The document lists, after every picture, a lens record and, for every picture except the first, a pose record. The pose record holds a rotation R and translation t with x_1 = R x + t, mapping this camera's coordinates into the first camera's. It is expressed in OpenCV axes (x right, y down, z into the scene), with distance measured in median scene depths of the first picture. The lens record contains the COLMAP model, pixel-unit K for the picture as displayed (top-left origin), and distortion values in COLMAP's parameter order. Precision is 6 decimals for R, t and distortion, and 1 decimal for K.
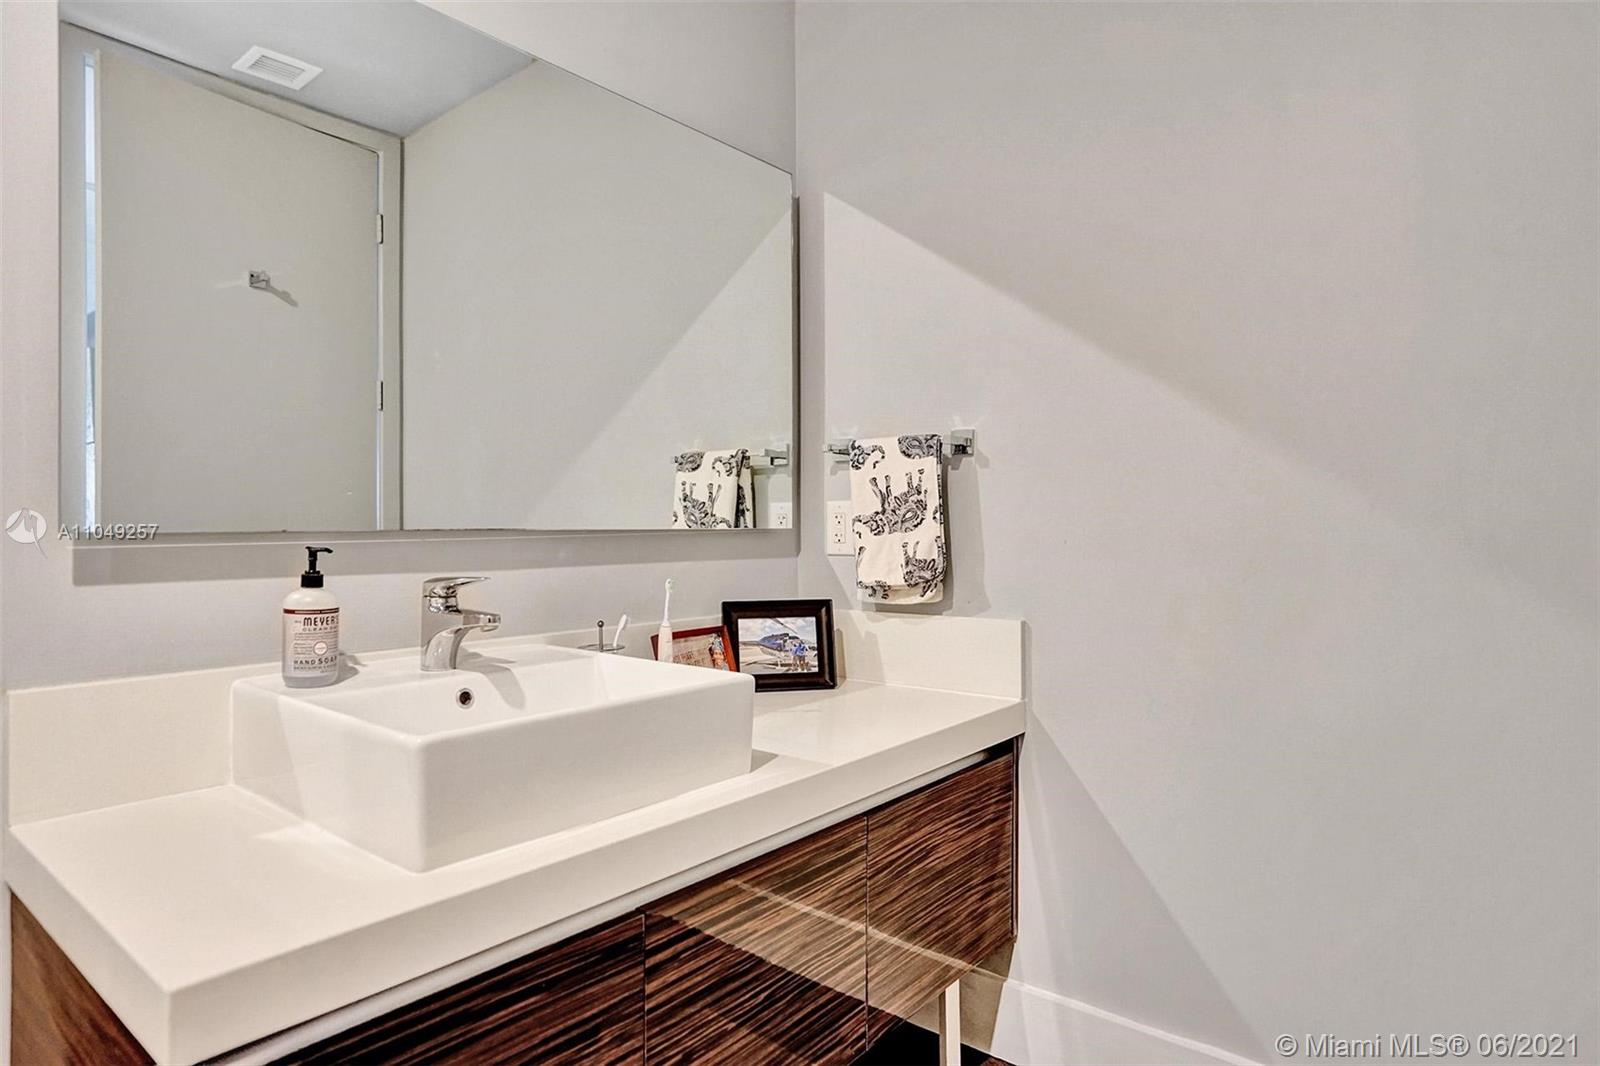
lens RADIAL K [[898.8, 0, 801.7], [0, 898.8, 532.8], [0, 0, 1]] dist [-0.013312, 0.002472]
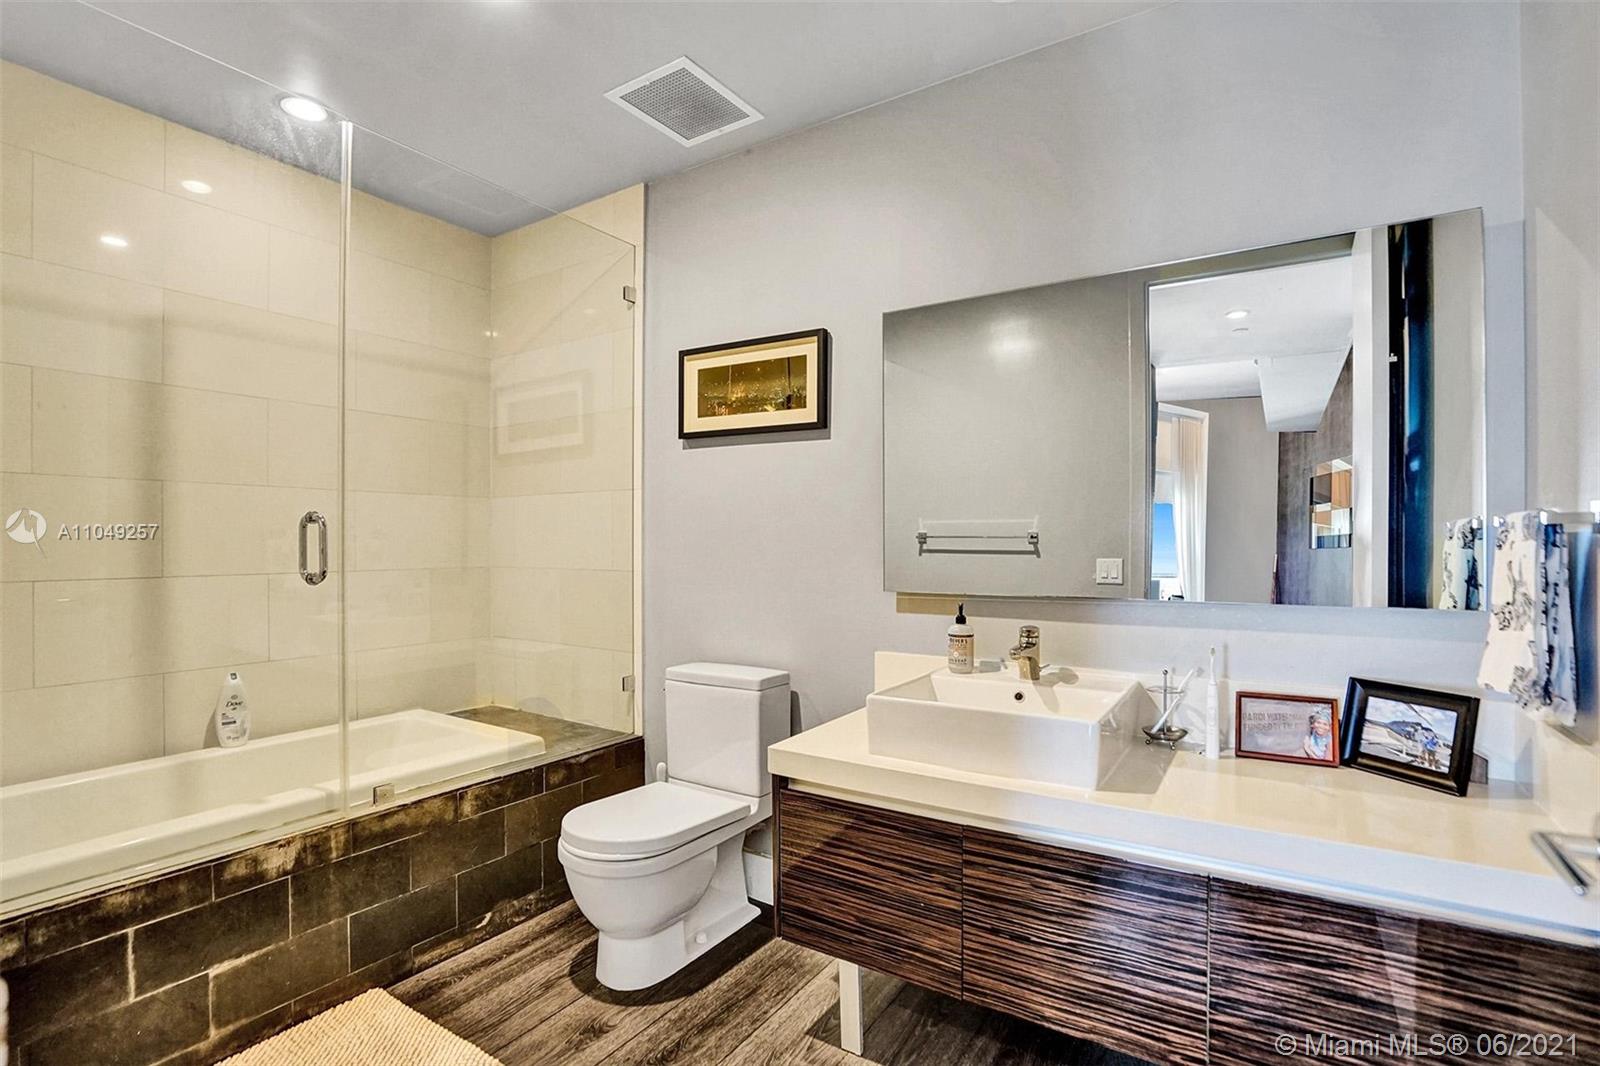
lens RADIAL K [[773.3, 0, 801.8], [0, 773.3, 538.5], [0, 0, 1]] dist [-0.035176, 0.006069]
pose [[0.127240, 0.001763, -0.991870, 0.693160], [-0.004209, 0.999990, 0.001238, -0.079978], [0.991863, 0.004017, 0.127246, 0.259875]]
